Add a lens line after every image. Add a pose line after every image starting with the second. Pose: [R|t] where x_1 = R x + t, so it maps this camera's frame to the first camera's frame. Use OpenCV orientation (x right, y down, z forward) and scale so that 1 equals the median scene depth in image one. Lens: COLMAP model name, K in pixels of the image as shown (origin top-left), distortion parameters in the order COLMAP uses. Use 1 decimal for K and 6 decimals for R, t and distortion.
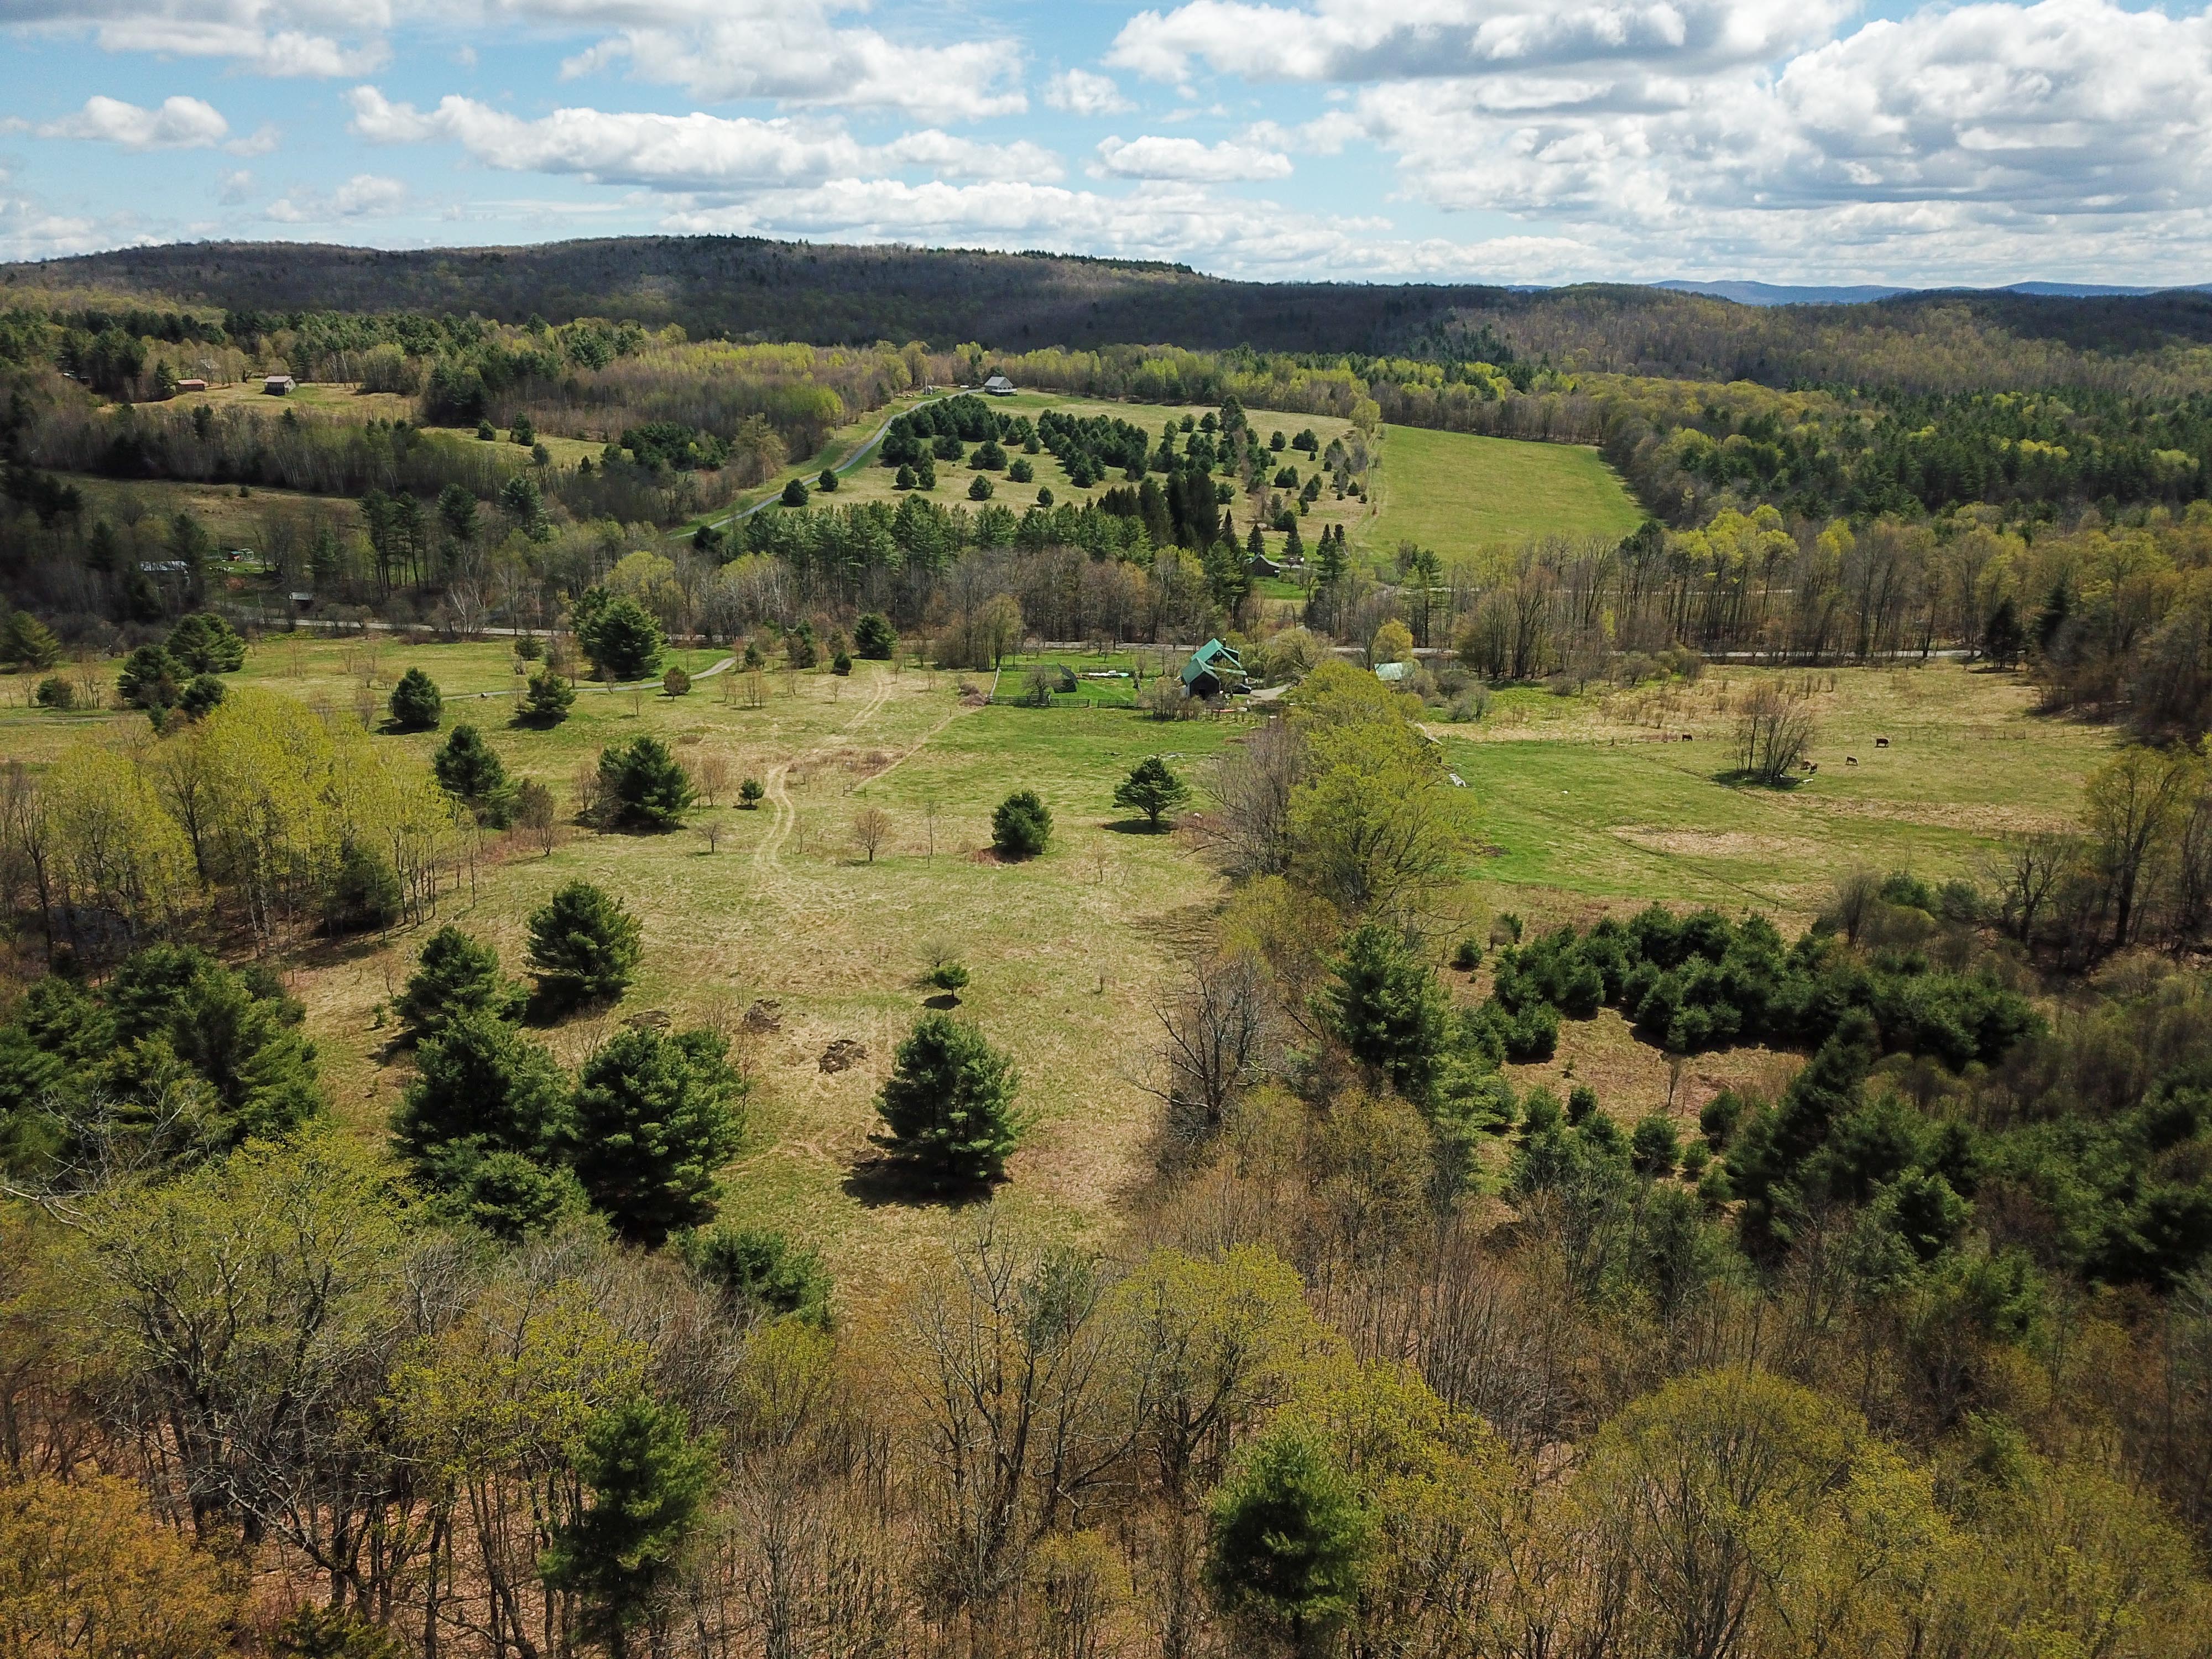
lens RADIAL K [[1612.8, 0, 1115.6], [0, 1612.8, 803.4], [0, 0, 1]] dist [0.103548, -0.294561]
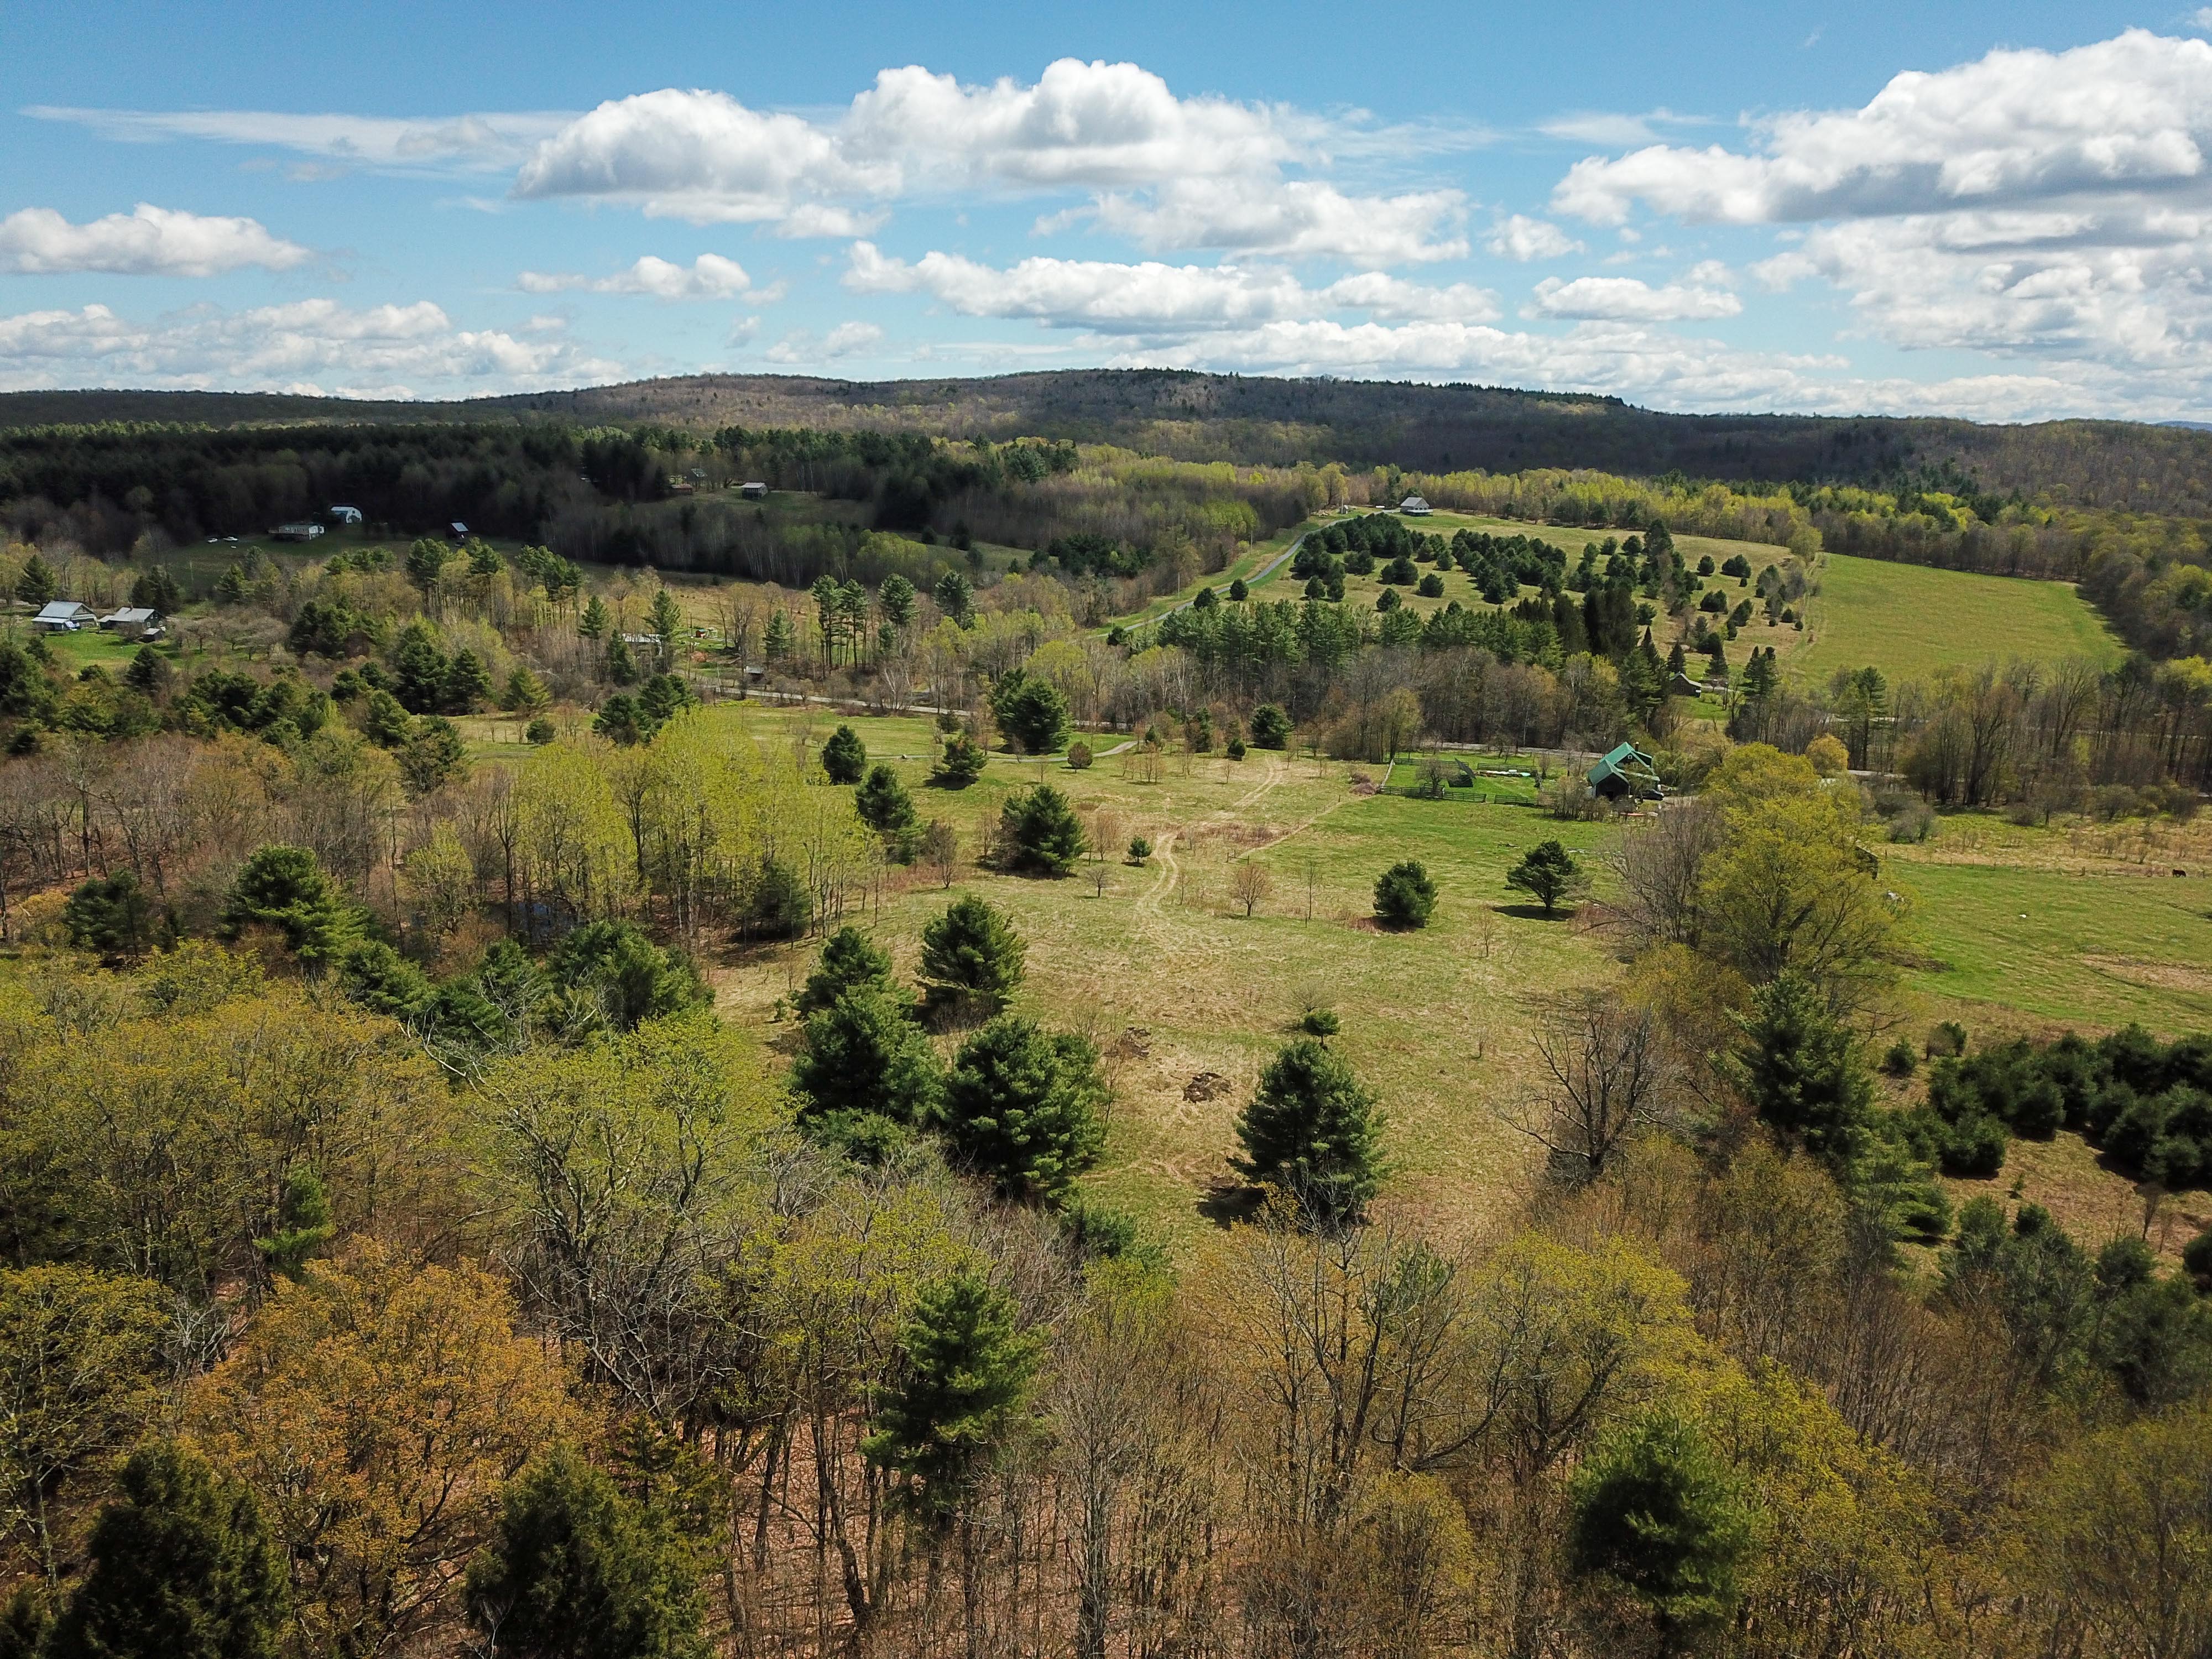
lens RADIAL K [[1622.5, 0, 1130.6], [0, 1622.5, 824.9], [0, 0, 1]] dist [0.008725, 0.004783]
pose [[0.971132, 0.061589, -0.230456, 0.001597], [-0.076753, 0.995396, -0.057414, 0.025789], [0.225859, 0.073444, 0.971387, 0.008843]]
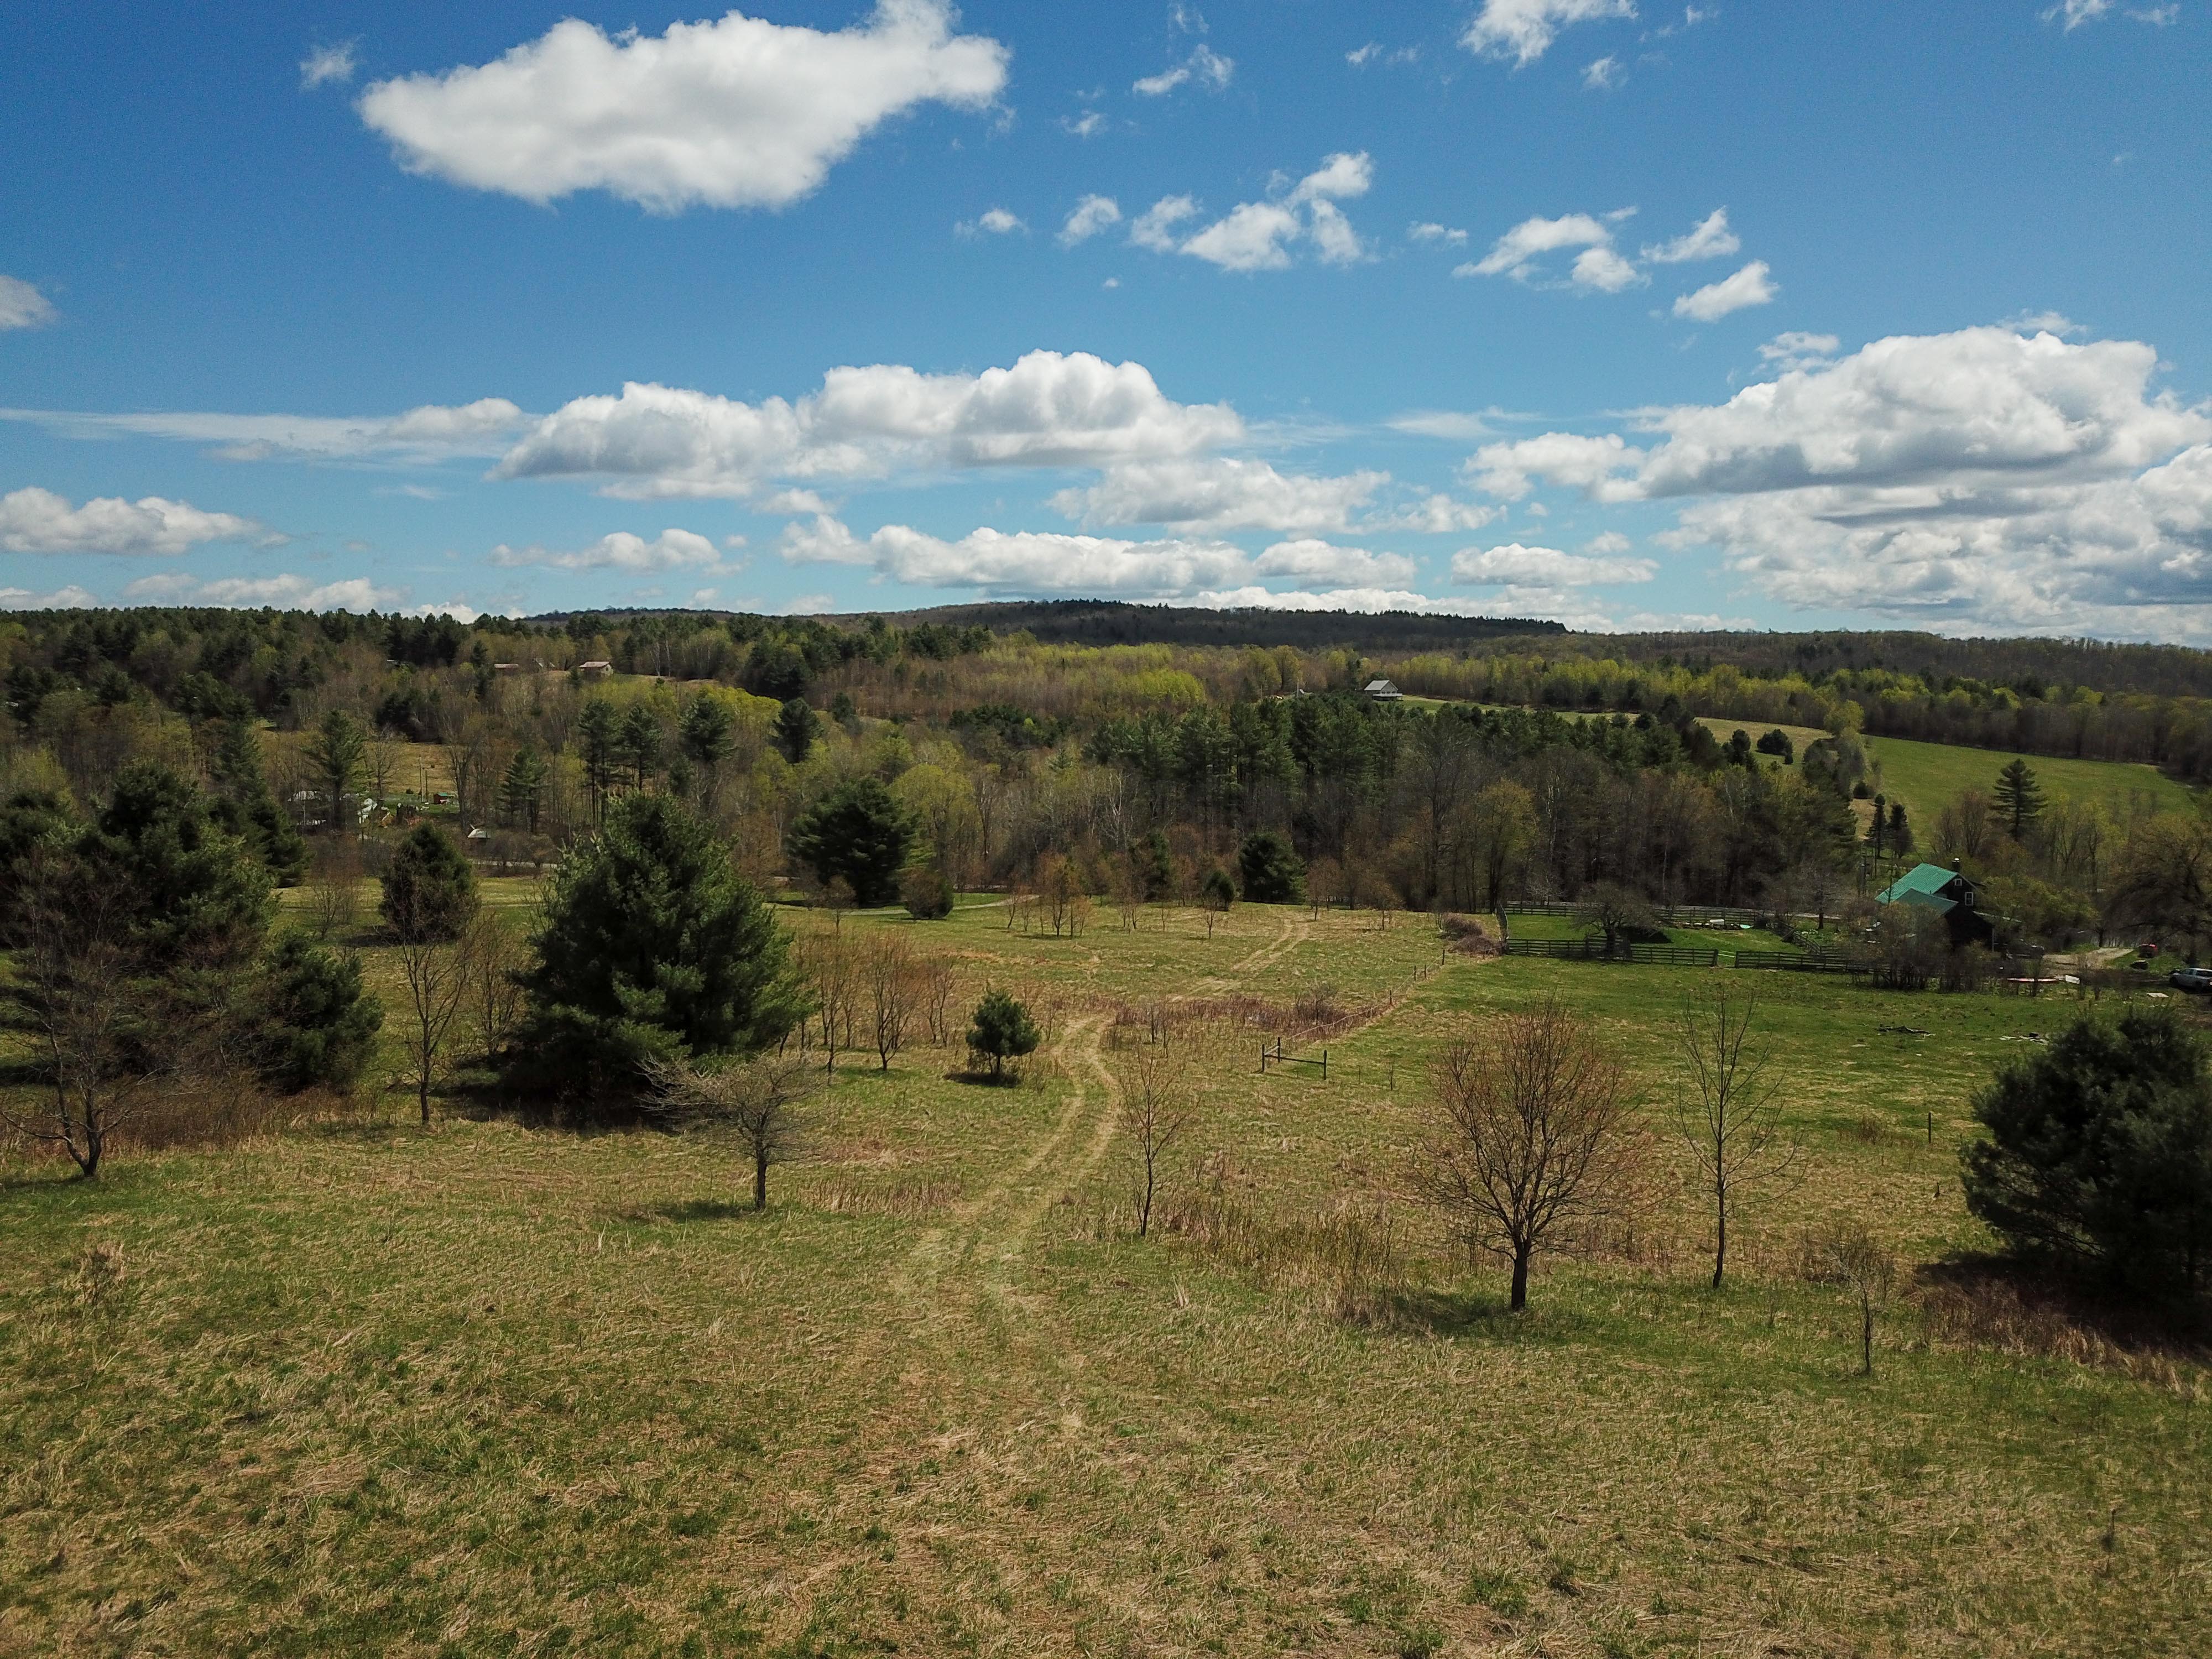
lens RADIAL K [[1622.5, 0, 1130.6], [0, 1622.5, 824.9], [0, 0, 1]] dist [0.008725, 0.004783]
pose [[0.980489, 0.017545, -0.195791, -0.096992], [-0.059966, 0.975230, -0.212909, 0.014488], [0.187206, 0.220496, 0.957254, 0.485094]]
